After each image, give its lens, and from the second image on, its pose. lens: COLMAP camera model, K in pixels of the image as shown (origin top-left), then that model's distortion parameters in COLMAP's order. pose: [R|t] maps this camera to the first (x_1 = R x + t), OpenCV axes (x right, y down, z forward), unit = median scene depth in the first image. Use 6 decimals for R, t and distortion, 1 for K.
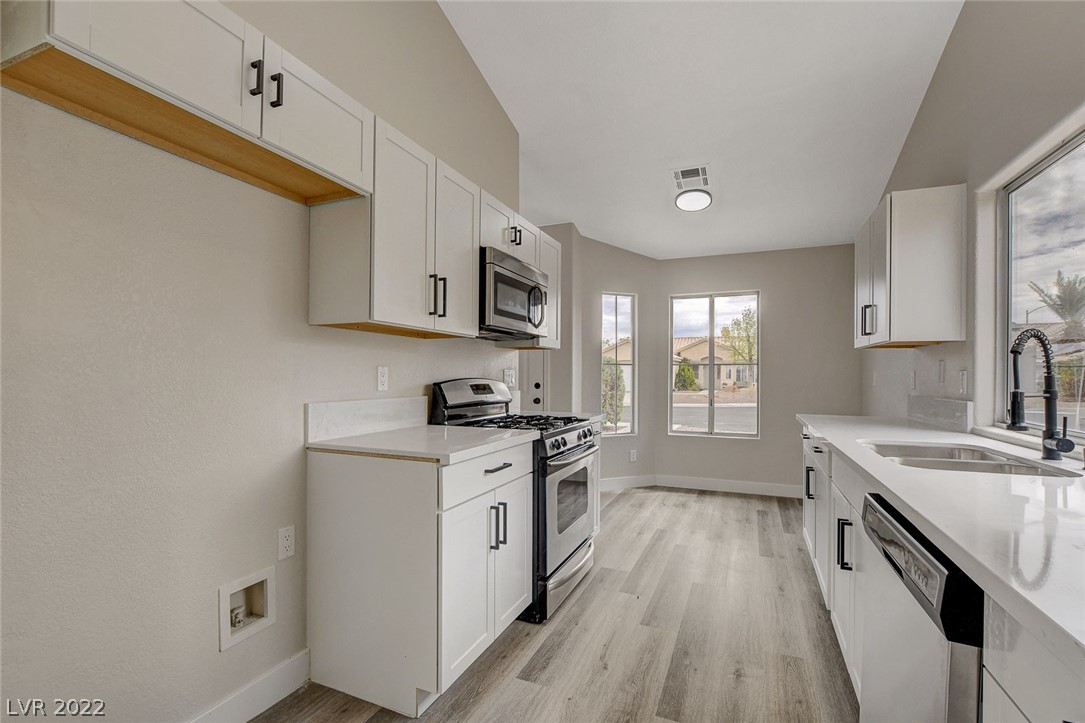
lens RADIAL K [[490.8, 0, 531.9], [0, 490.8, 372.3], [0, 0, 1]] dist [-0.019591, 0.000095]
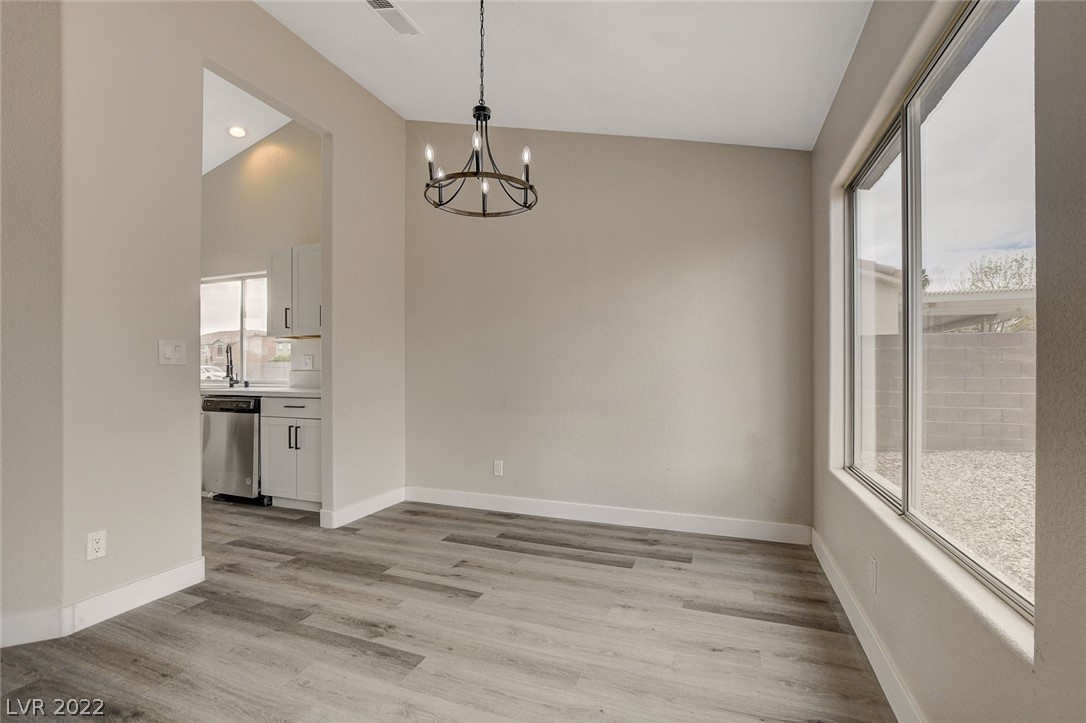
lens RADIAL K [[476.1, 0, 543.8], [0, 476.1, 371.4], [0, 0, 1]] dist [-0.017248, 0.000141]
pose [[-0.055051, -0.003139, 0.998479, -1.060177], [-0.005198, 0.999982, 0.002857, 0.031276], [-0.998470, -0.005033, -0.055066, -0.427719]]
